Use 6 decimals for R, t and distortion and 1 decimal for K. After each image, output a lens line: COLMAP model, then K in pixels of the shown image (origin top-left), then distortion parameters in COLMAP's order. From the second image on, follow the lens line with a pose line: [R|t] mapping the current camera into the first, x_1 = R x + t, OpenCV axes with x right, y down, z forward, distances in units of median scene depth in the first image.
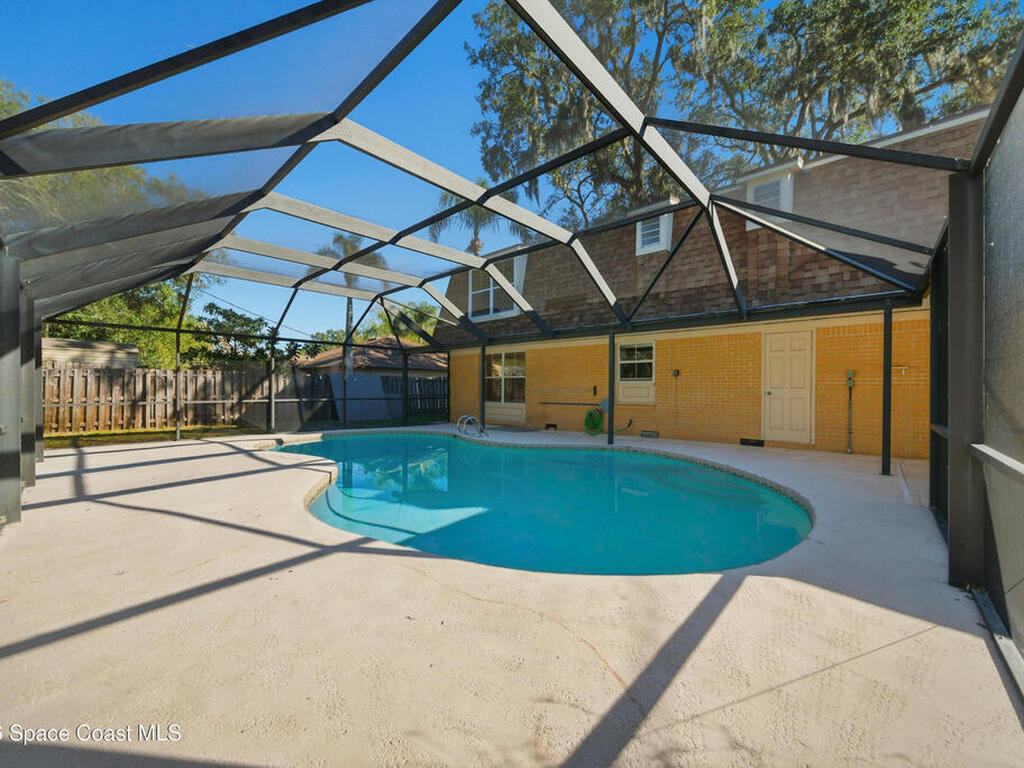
lens RADIAL K [[401.5, 0, 507.0], [0, 401.5, 380.9], [0, 0, 1]] dist [-0.010164, 0.006645]
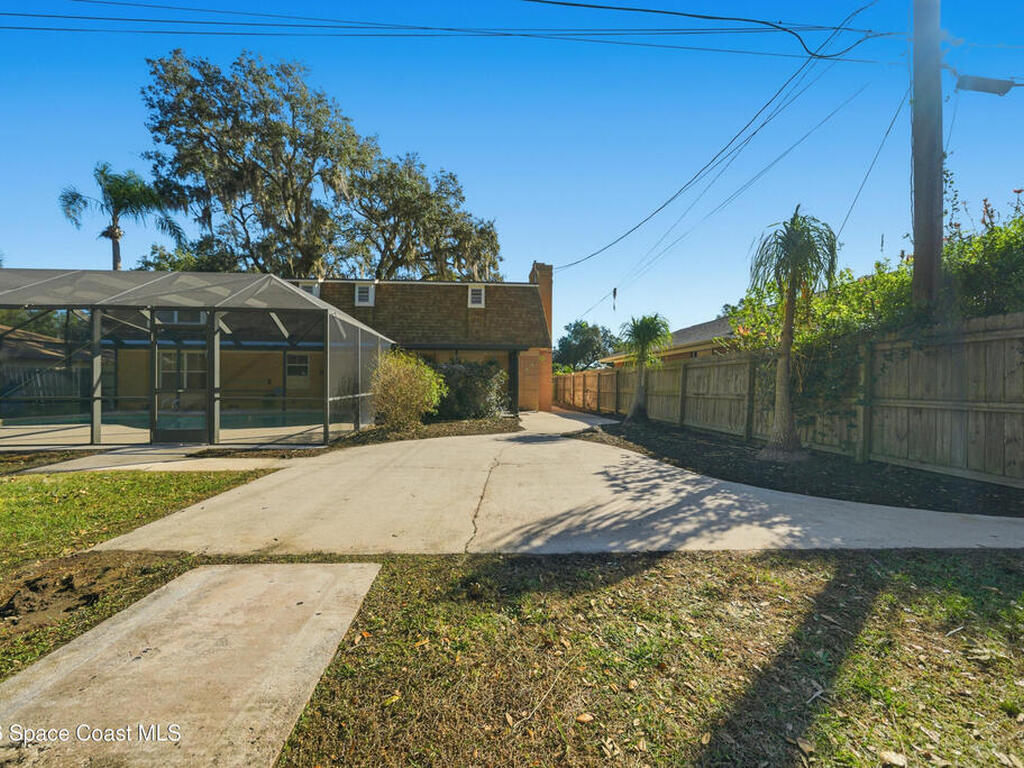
lens RADIAL K [[401.5, 0, 507.0], [0, 401.5, 380.9], [0, 0, 1]] dist [-0.010164, 0.006645]
pose [[0.684267, -0.001922, 0.729229, -0.209635], [-0.013558, 0.999790, 0.015357, -0.014245], [-0.729105, -0.020395, 0.684097, -0.549145]]
